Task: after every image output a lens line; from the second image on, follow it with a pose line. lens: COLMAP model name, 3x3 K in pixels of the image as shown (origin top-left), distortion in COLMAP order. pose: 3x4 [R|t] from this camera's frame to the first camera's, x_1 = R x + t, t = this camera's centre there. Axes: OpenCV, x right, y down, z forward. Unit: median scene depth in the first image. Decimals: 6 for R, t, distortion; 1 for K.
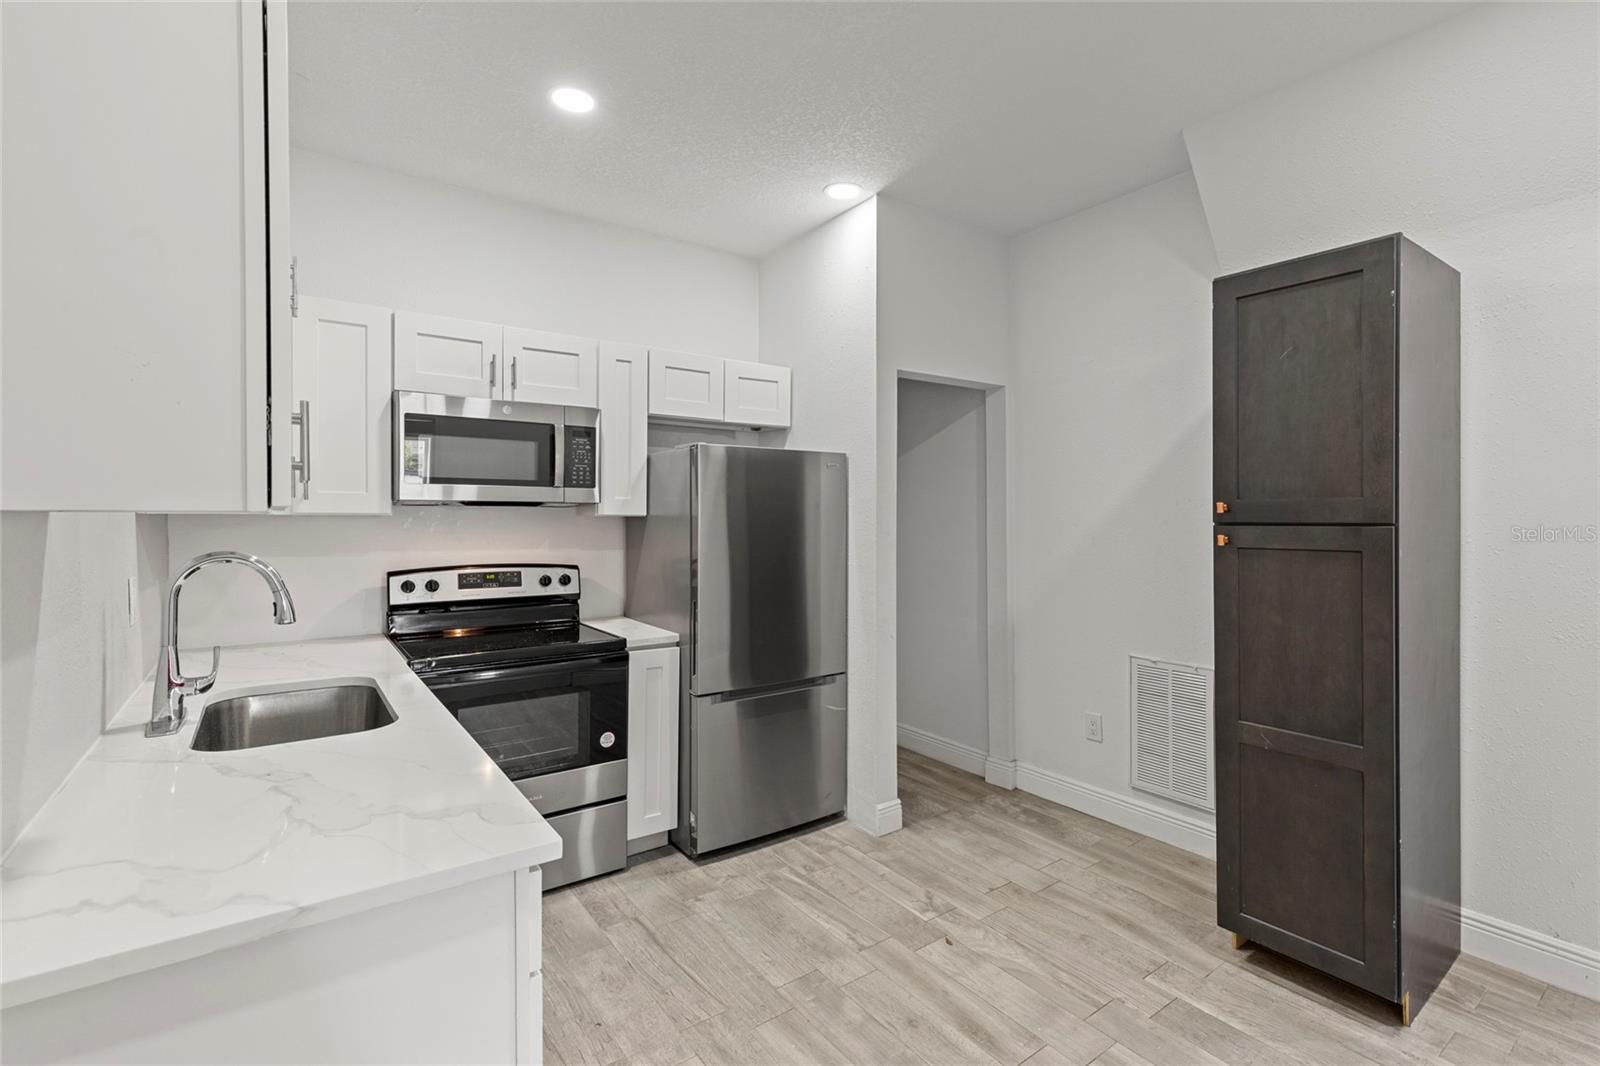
lens RADIAL K [[727.8, 0, 815.2], [0, 727.8, 526.7], [0, 0, 1]] dist [0.001983, -0.000180]
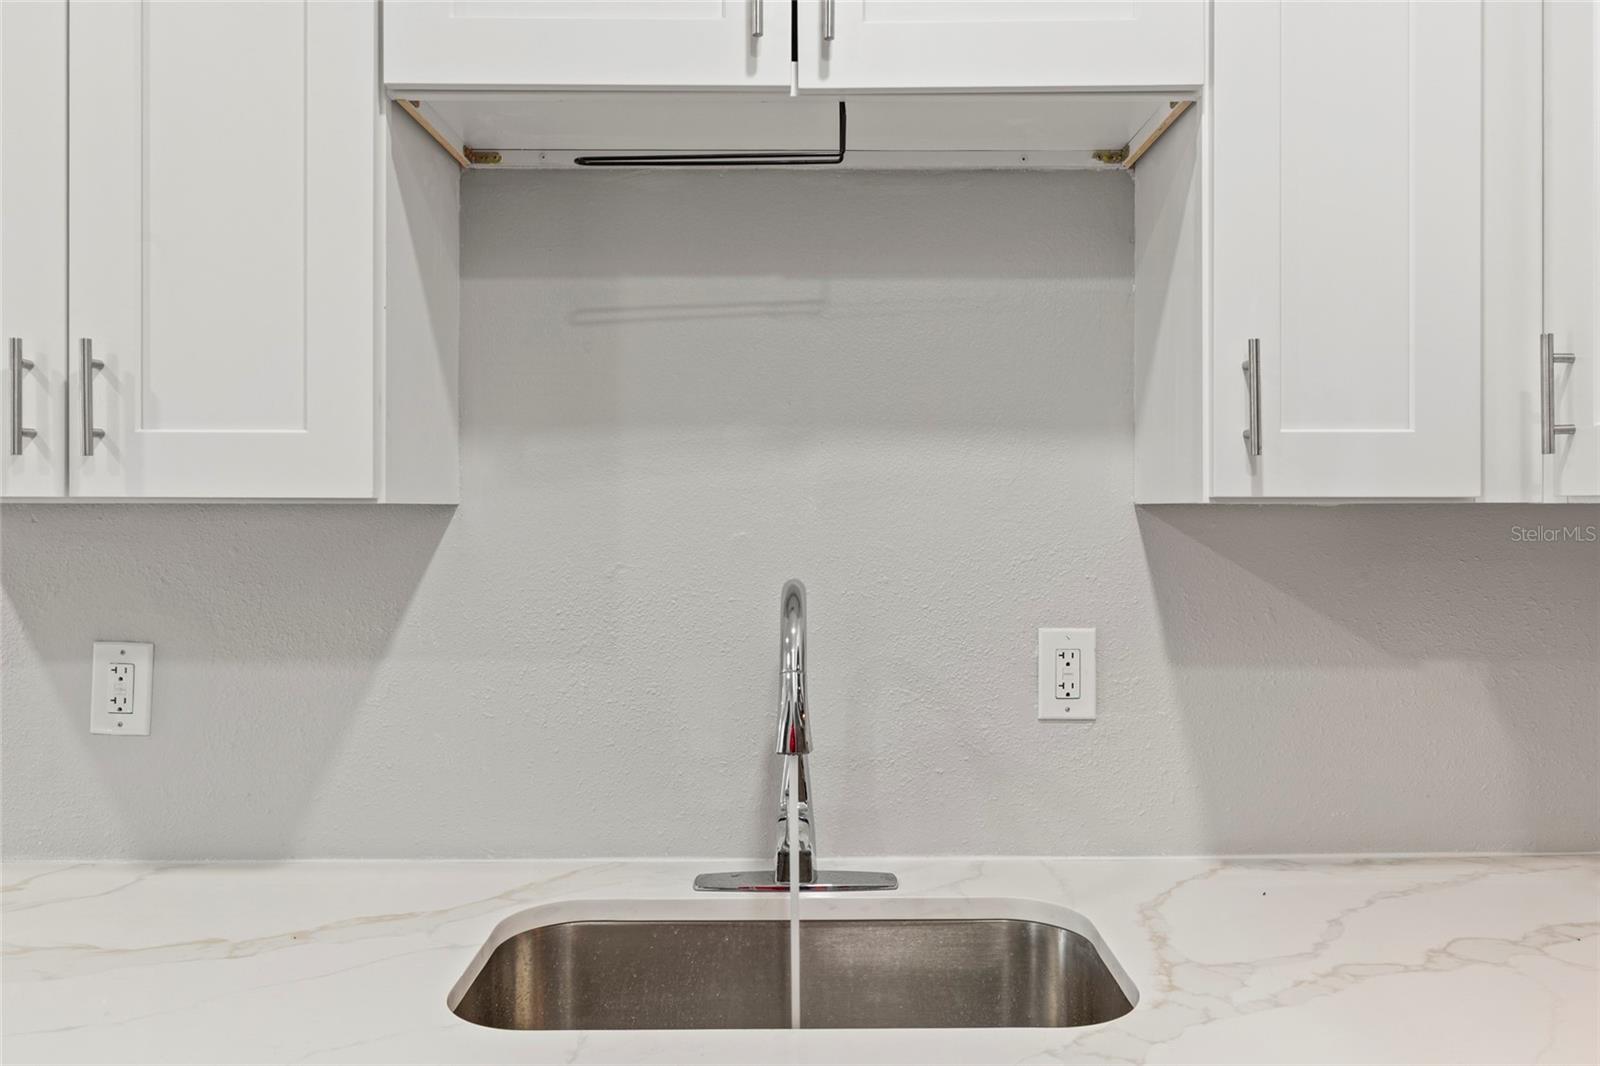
lens RADIAL K [[1242.5, 0, 802.6], [0, 1242.5, 507.3], [0, 0, 1]] dist [0.004910, 0.002751]
pose [[-0.591923, -0.004835, -0.805980, -0.075388], [-0.010149, 0.999947, 0.001455, -0.010122], [0.805930, 0.009041, -0.591941, 0.889332]]
